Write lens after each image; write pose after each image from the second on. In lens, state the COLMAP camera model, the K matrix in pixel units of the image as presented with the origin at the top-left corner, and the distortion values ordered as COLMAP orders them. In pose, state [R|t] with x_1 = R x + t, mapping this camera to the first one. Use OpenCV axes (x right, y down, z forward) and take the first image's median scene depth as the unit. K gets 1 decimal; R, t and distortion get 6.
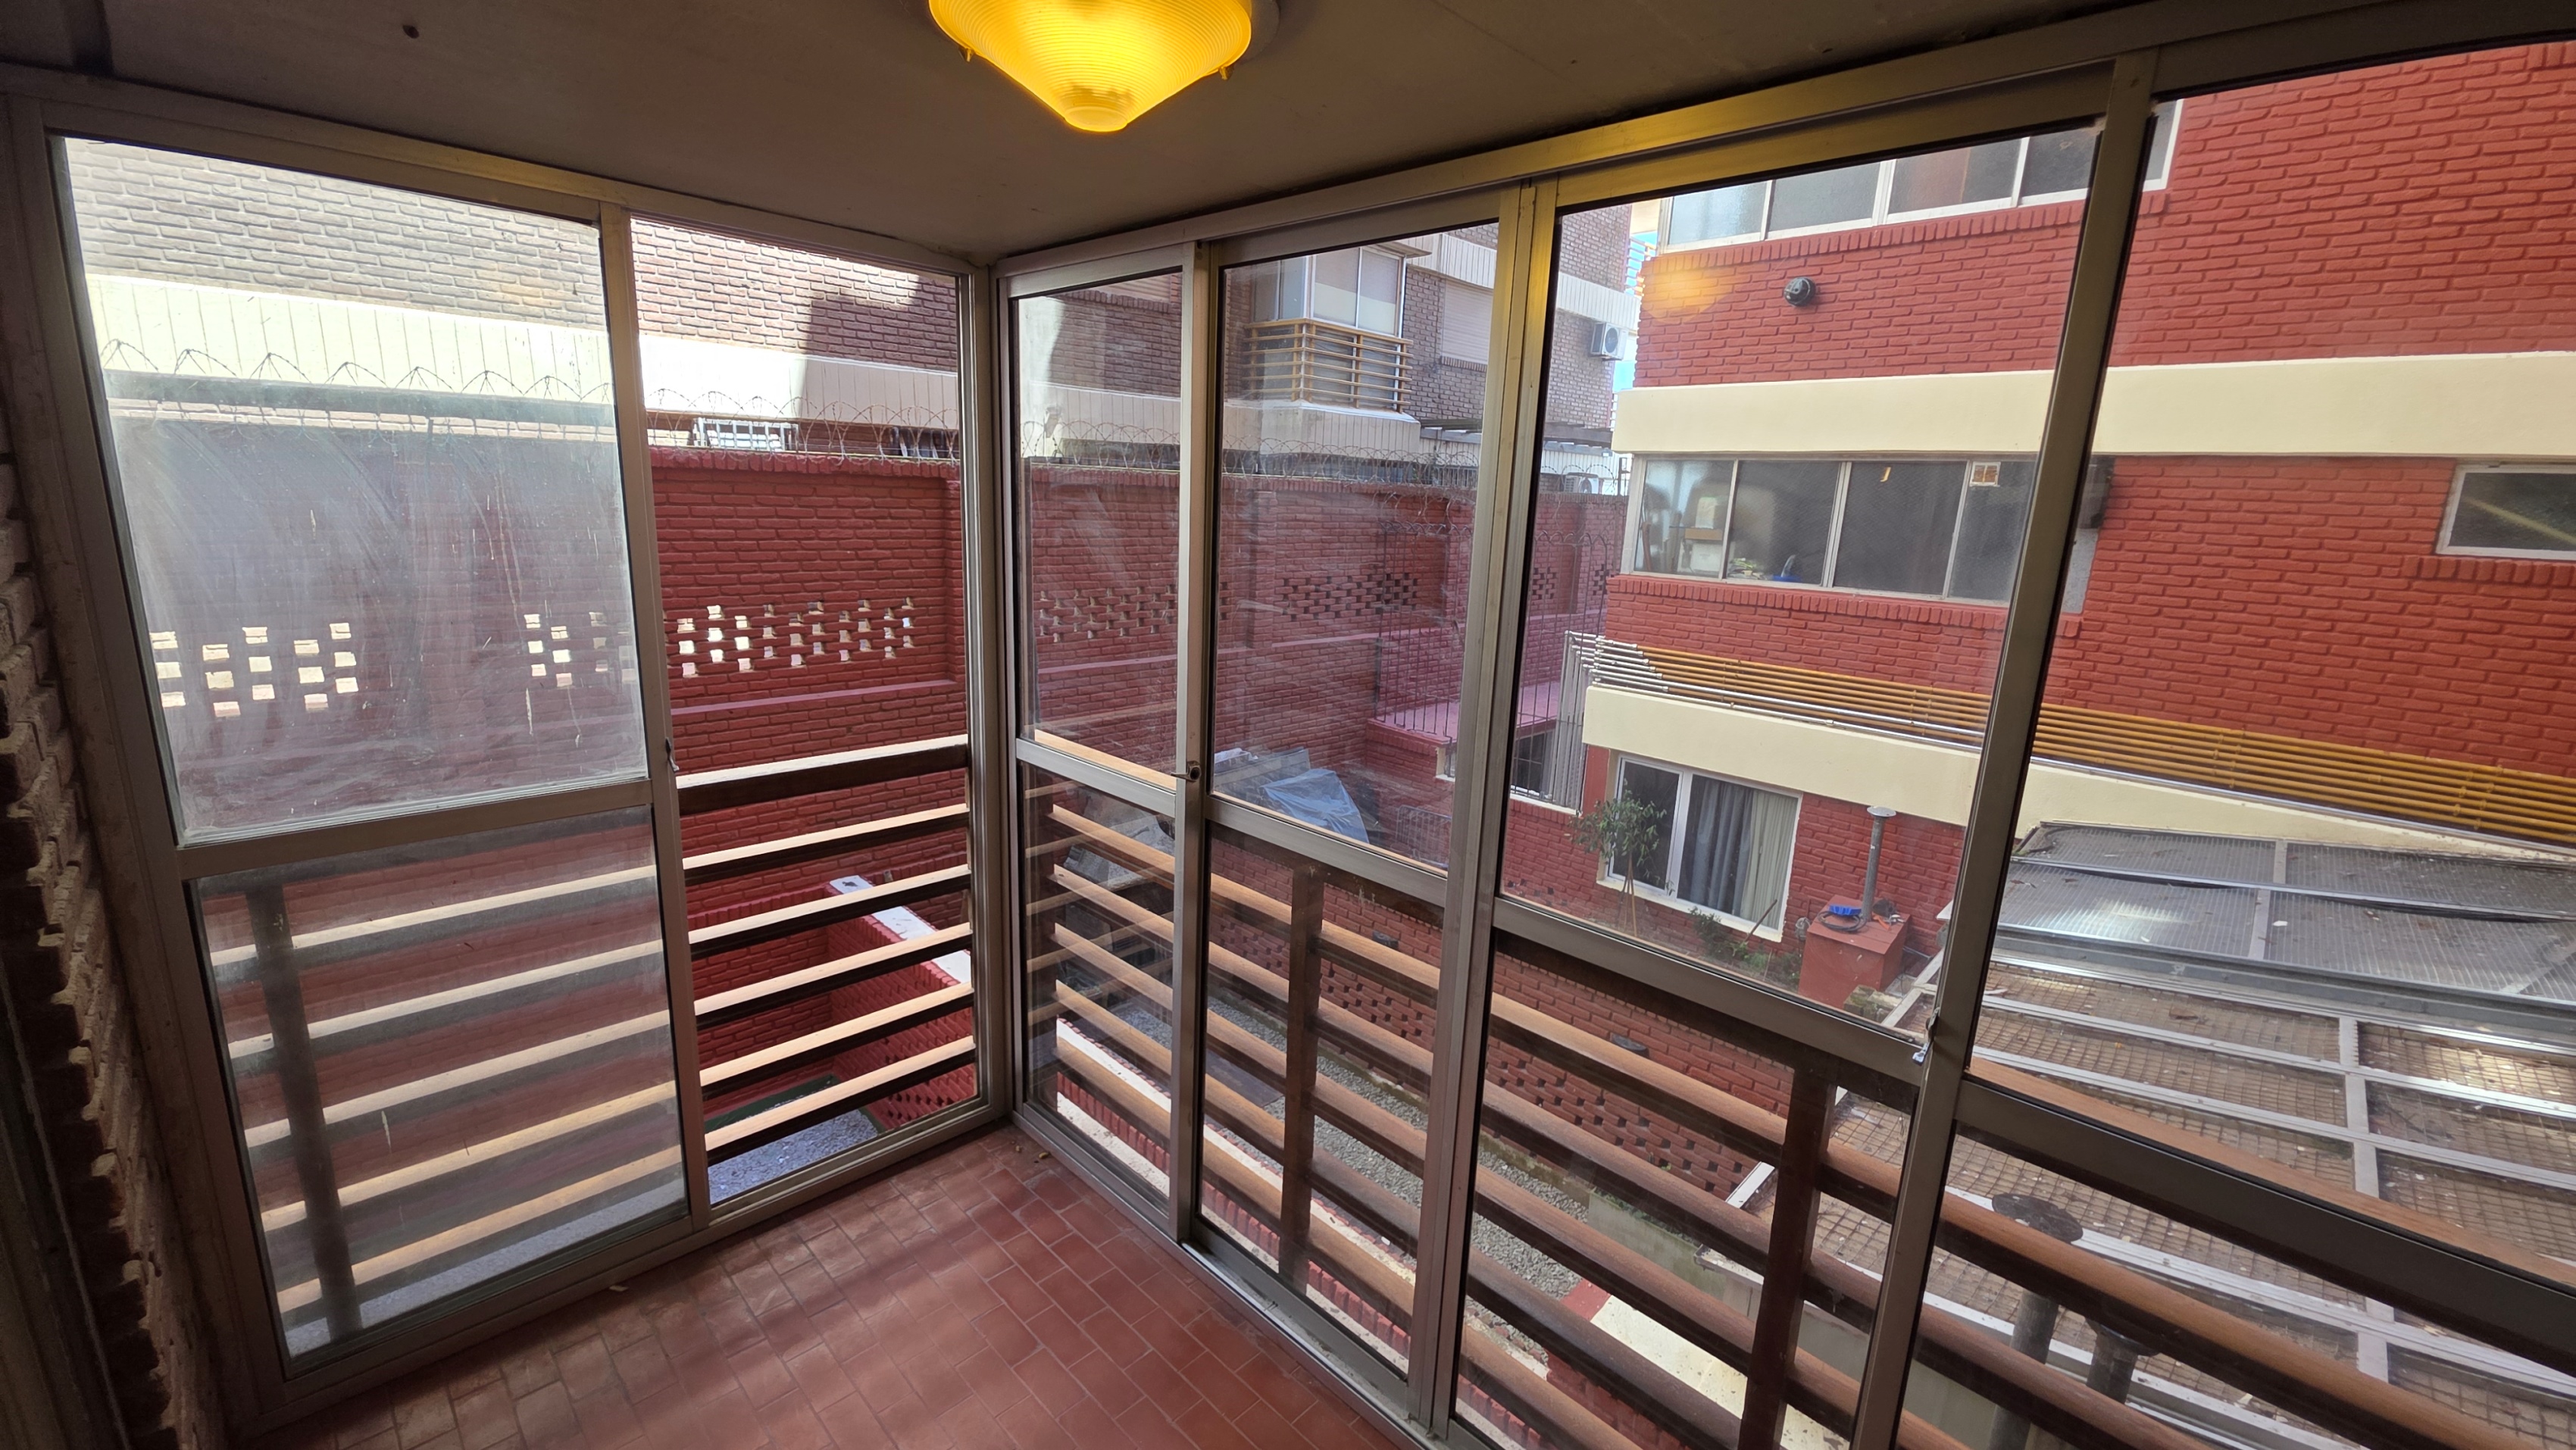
lens RADIAL K [[1026.8, 0, 1287.5], [0, 1026.8, 710.9], [0, 0, 1]] dist [0.012756, -0.007602]
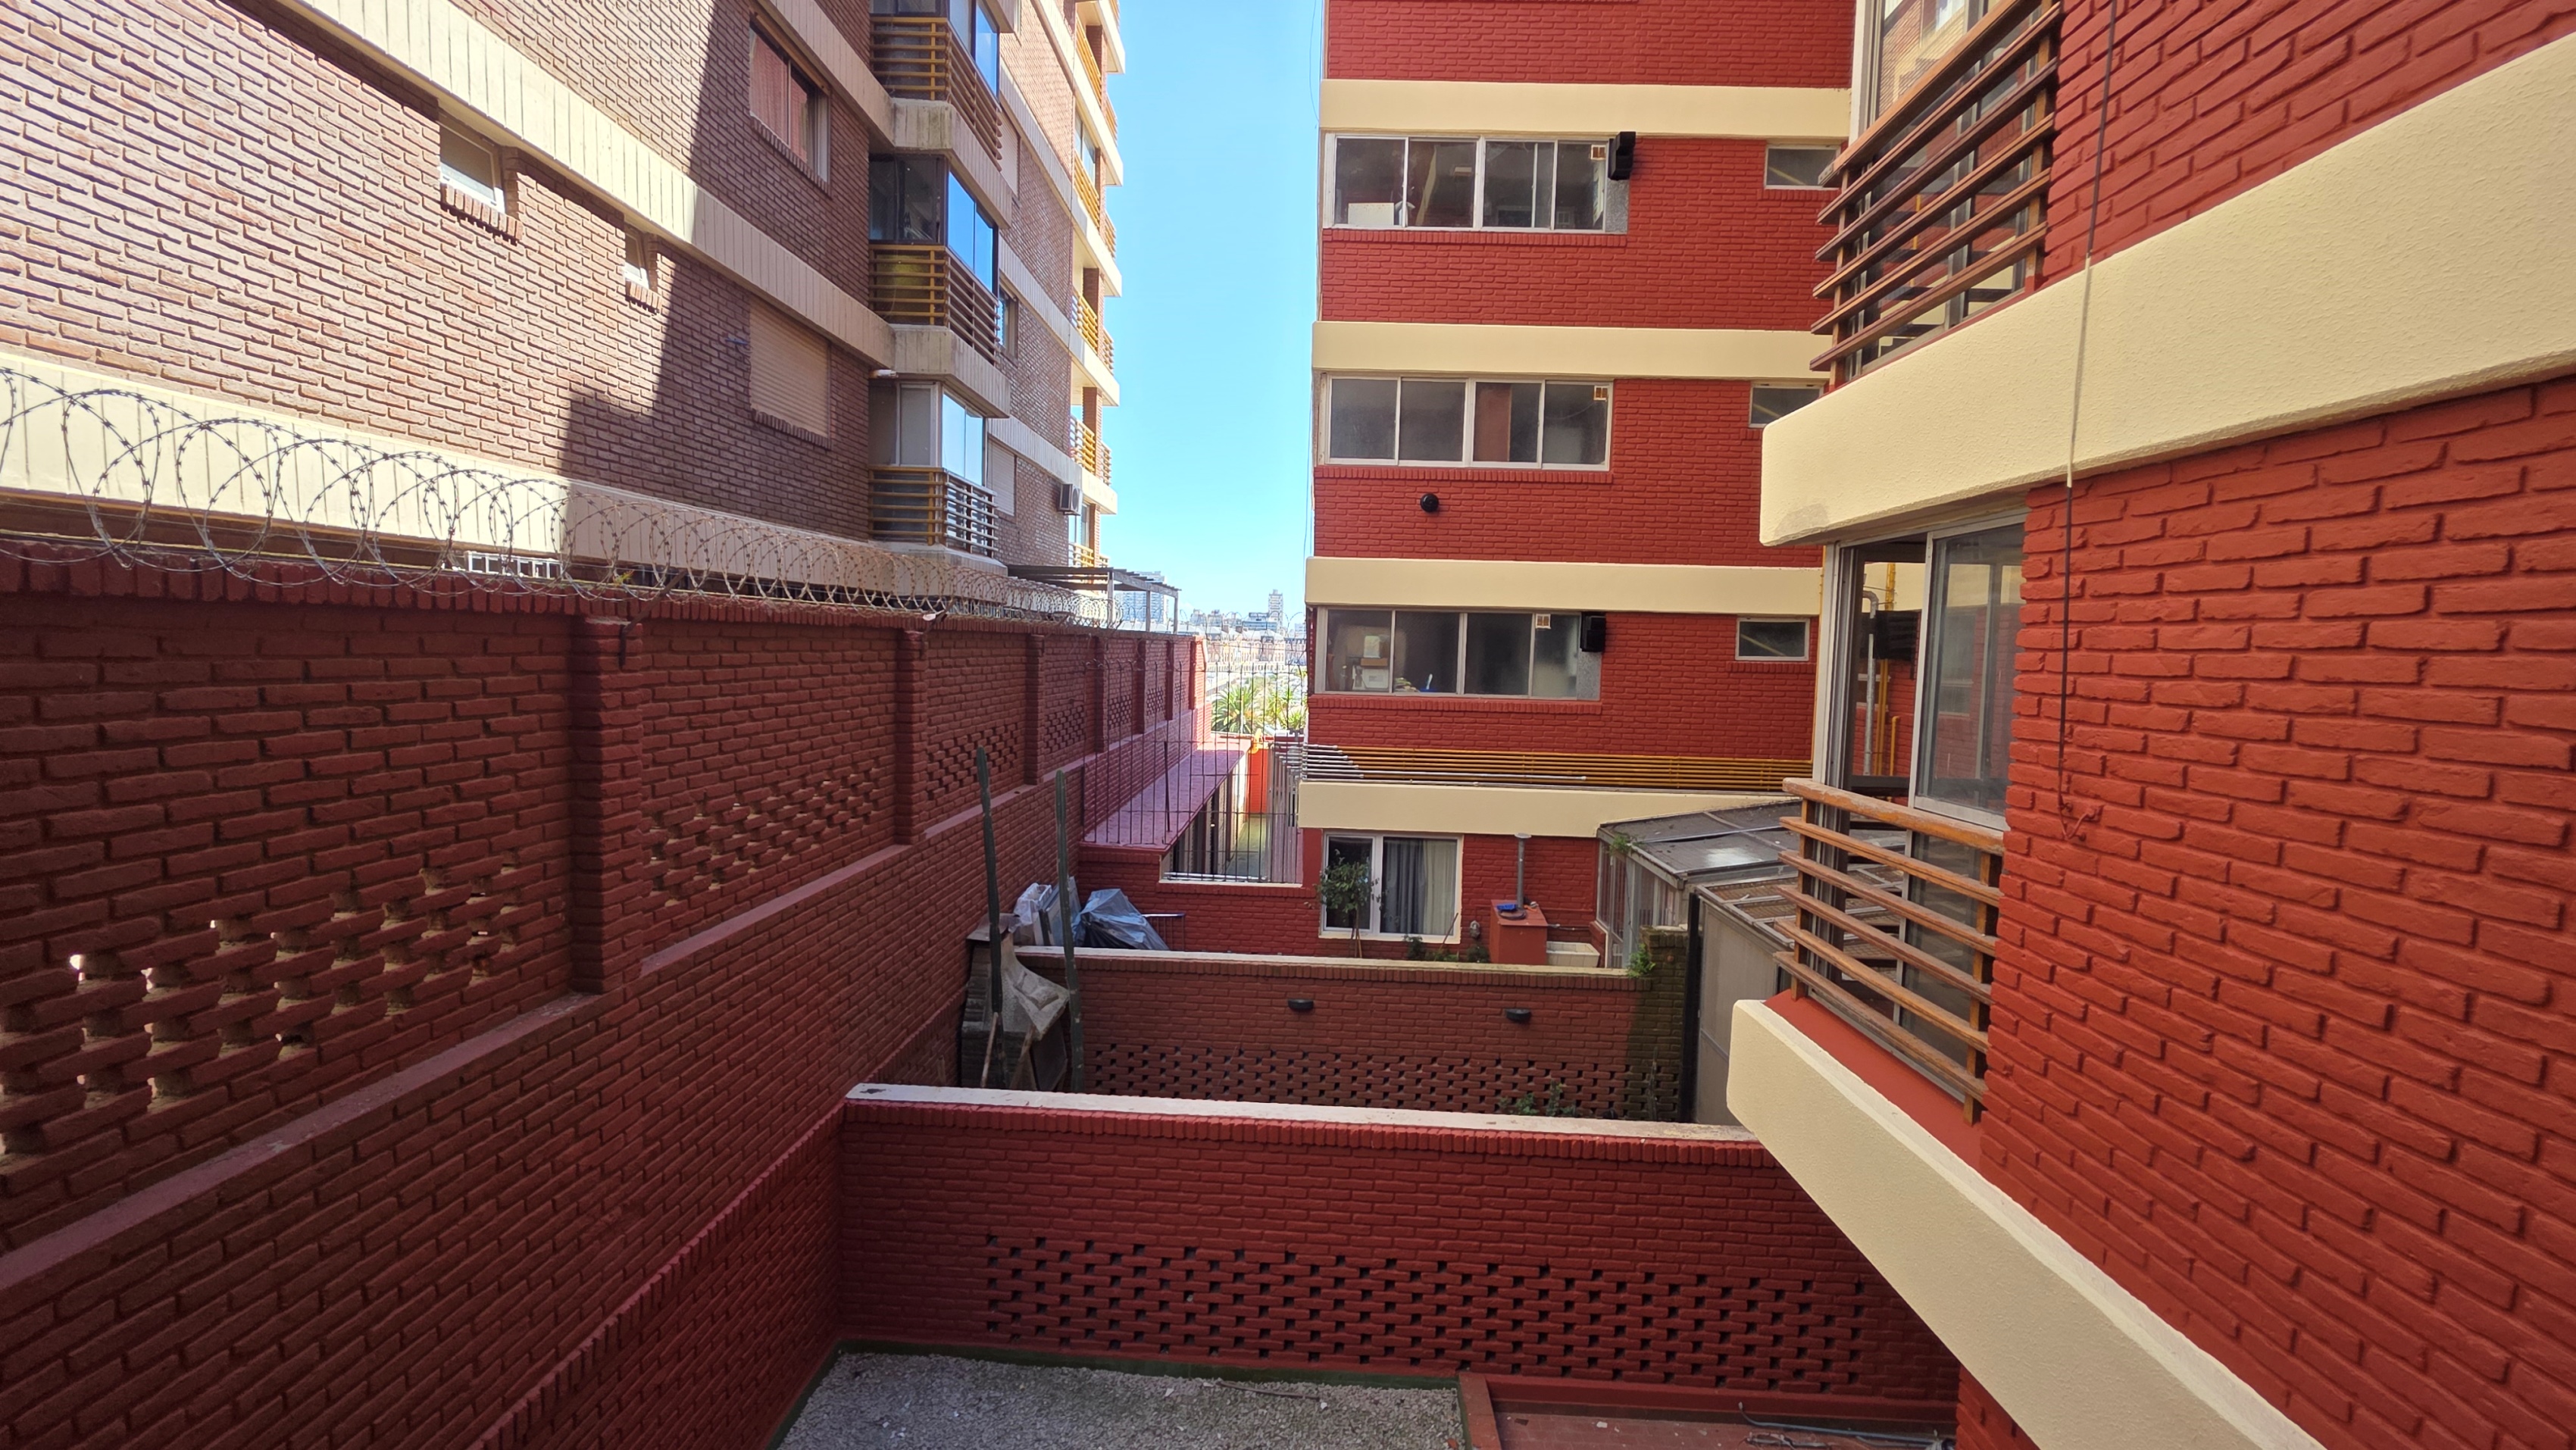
lens RADIAL K [[1026.8, 0, 1287.5], [0, 1026.8, 710.9], [0, 0, 1]] dist [0.012756, -0.007602]
pose [[0.730731, -0.063665, 0.679691, -0.645069], [0.146027, 0.987174, -0.064527, -0.035079], [-0.666865, 0.146405, 0.730655, 0.076445]]
